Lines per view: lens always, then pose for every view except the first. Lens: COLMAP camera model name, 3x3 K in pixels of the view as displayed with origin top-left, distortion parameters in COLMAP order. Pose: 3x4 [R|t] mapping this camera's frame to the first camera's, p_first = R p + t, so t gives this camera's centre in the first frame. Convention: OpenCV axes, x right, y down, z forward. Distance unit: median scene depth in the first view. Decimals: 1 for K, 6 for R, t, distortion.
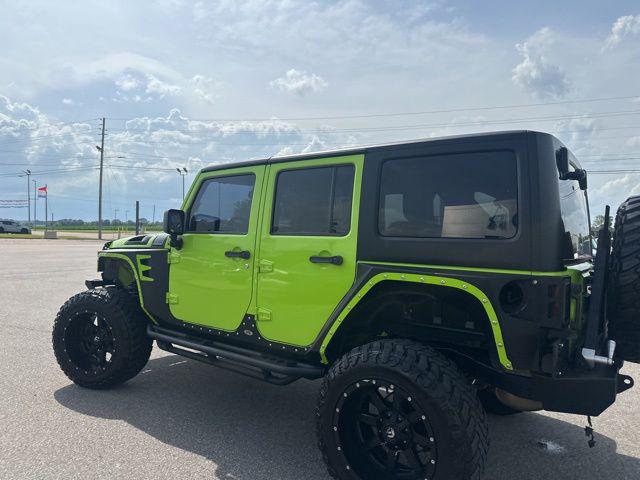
lens RADIAL K [[459.9, 0, 324.1], [0, 459.9, 239.0], [0, 0, 1]] dist [0.062447, -0.079598]
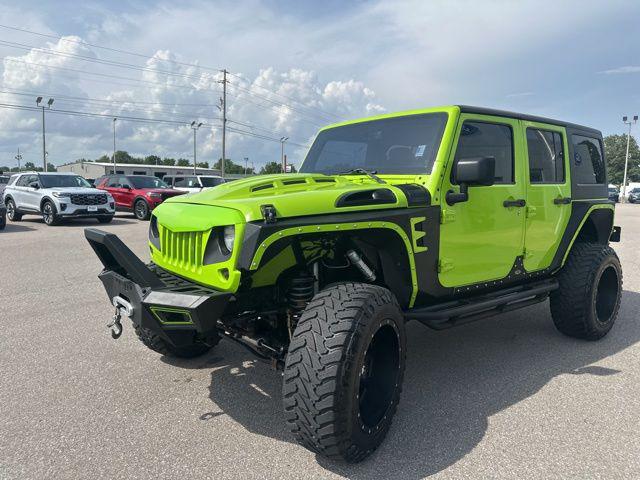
lens RADIAL K [[449.4, 0, 320.0], [0, 449.4, 240.0], [0, 0, 1]] dist [0.089467, -0.130475]
pose [[0.263126, -0.145728, 0.953692, -1.085873], [0.006908, 0.988785, 0.149185, -0.035258], [-0.964737, -0.032667, 0.261182, 0.957443]]
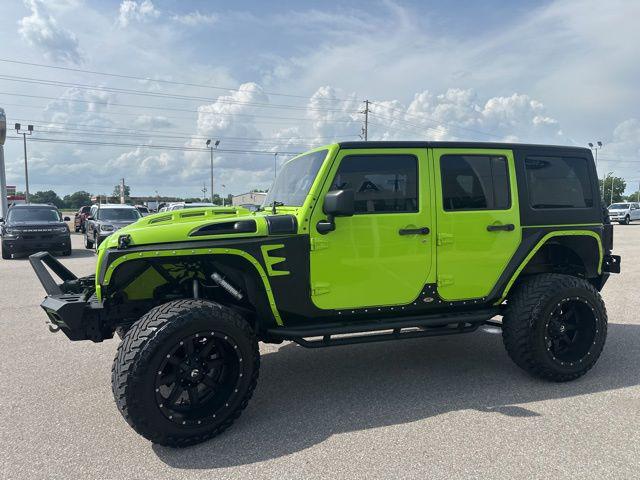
lens RADIAL K [[459.5, 0, 319.5], [0, 459.5, 232.4], [0, 0, 1]] dist [0.043441, -0.047332]
pose [[0.575987, -0.081047, 0.813431, -0.986497], [0.039464, 0.996670, 0.071360, -0.041018], [-0.816506, -0.009001, 0.577267, 0.465628]]
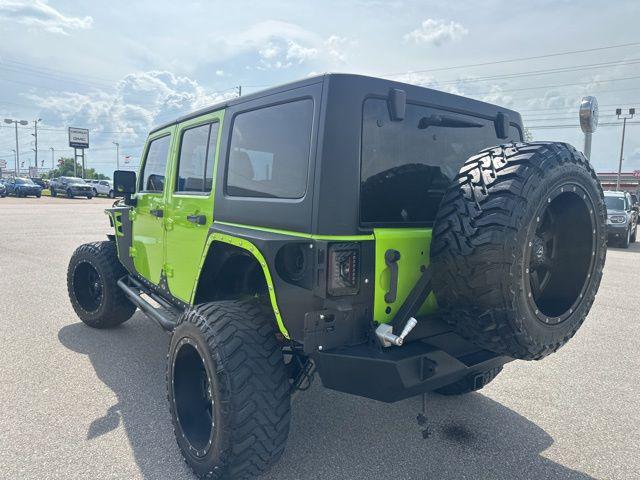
lens RADIAL K [[459.5, 0, 319.5], [0, 459.5, 232.4], [0, 0, 1]] dist [0.043441, -0.047332]
pose [[0.955026, 0.024710, -0.295491, 0.393269], [-0.003160, 0.997313, 0.073185, 0.000410], [0.296505, -0.068960, 0.952538, 0.088831]]
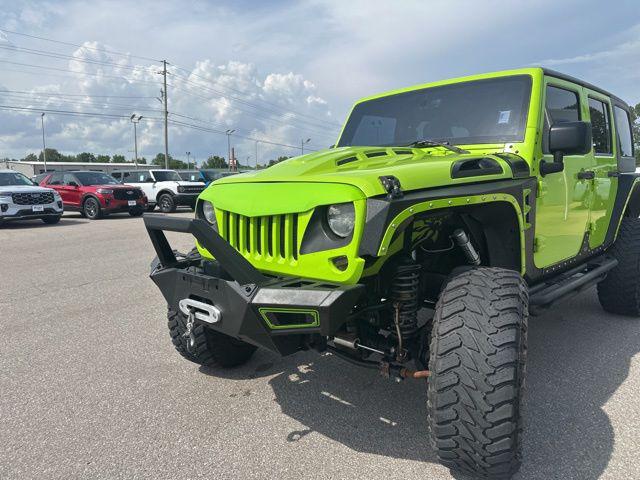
lens RADIAL K [[450.6, 0, 317.0], [0, 450.6, 237.0], [0, 0, 1]] dist [0.050444, -0.058672]
pose [[0.142887, -0.161925, 0.976403, -1.027742], [0.032191, 0.986765, 0.158932, -0.008345], [-0.989215, 0.008722, 0.146209, 1.182624]]
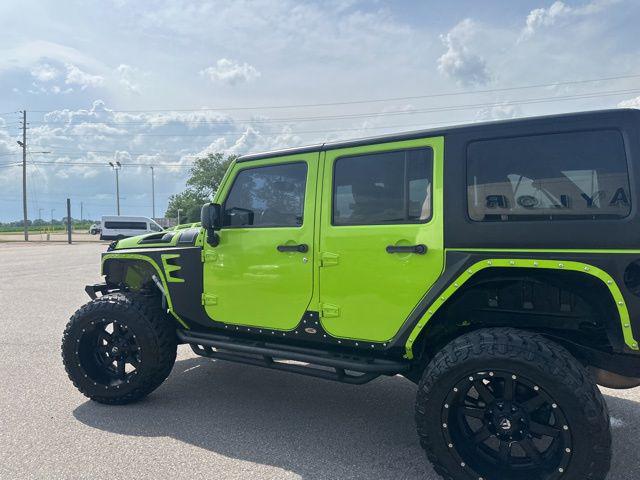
lens RADIAL K [[459.5, 0, 319.5], [0, 459.5, 232.4], [0, 0, 1]] dist [0.043441, -0.047332]
pose [[0.991262, -0.046204, 0.123551, -0.205540], [0.045210, 0.998919, 0.010842, -0.005465], [-0.123918, -0.005161, 0.992279, 0.056624]]
